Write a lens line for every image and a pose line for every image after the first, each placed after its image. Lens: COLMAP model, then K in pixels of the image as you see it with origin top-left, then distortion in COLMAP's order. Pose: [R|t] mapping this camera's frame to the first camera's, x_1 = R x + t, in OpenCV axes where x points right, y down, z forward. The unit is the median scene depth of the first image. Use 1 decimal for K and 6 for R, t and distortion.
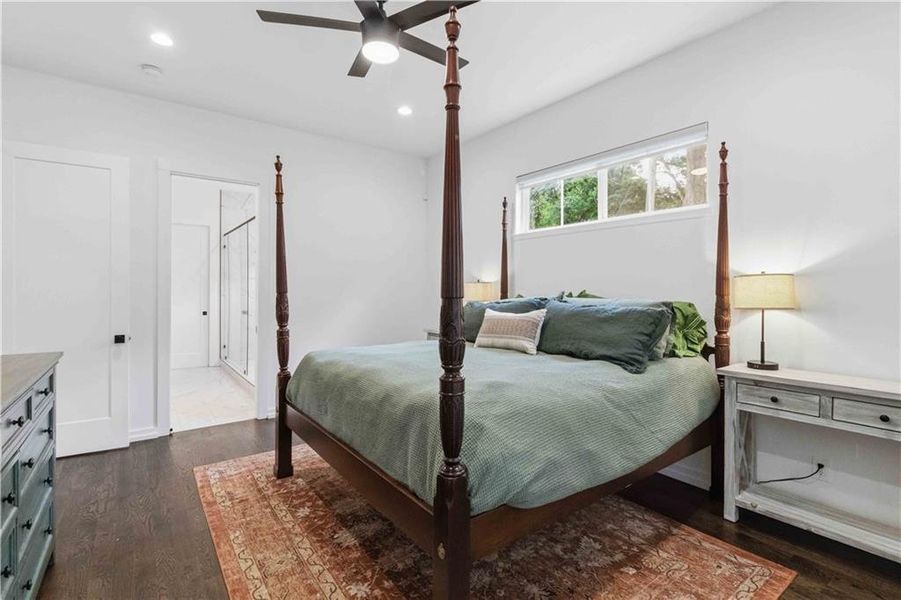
lens RADIAL K [[423.0, 0, 455.6], [0, 423.0, 294.0], [0, 0, 1]] dist [0.001031, 0.000226]
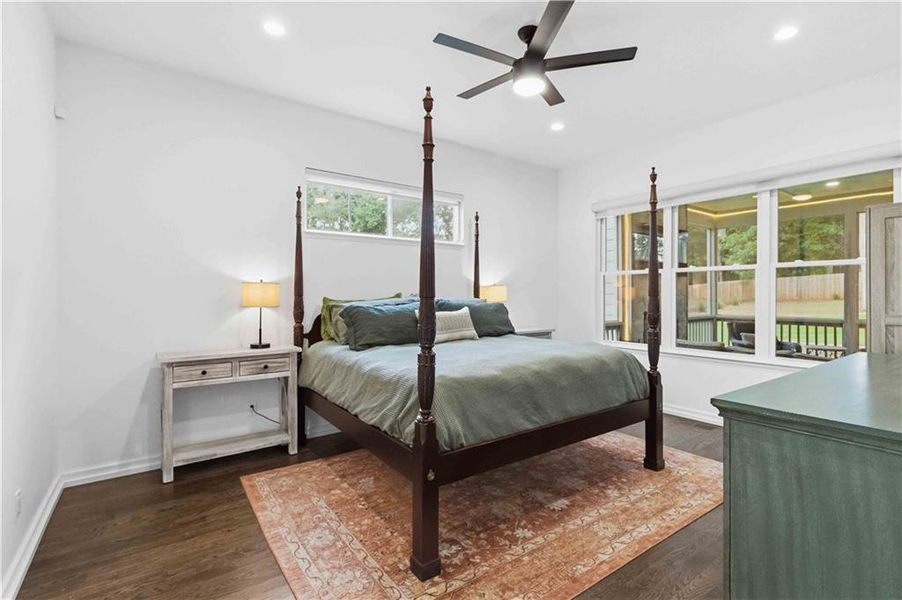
lens RADIAL K [[423.4, 0, 450.2], [0, 423.4, 290.2], [0, 0, 1]] dist [0.001031, 0.000226]
pose [[0.024483, 0.004870, 0.999688, -1.292957], [0.006521, 0.999966, -0.005031, -0.011908], [-0.999679, 0.006642, 0.024450, 1.136157]]
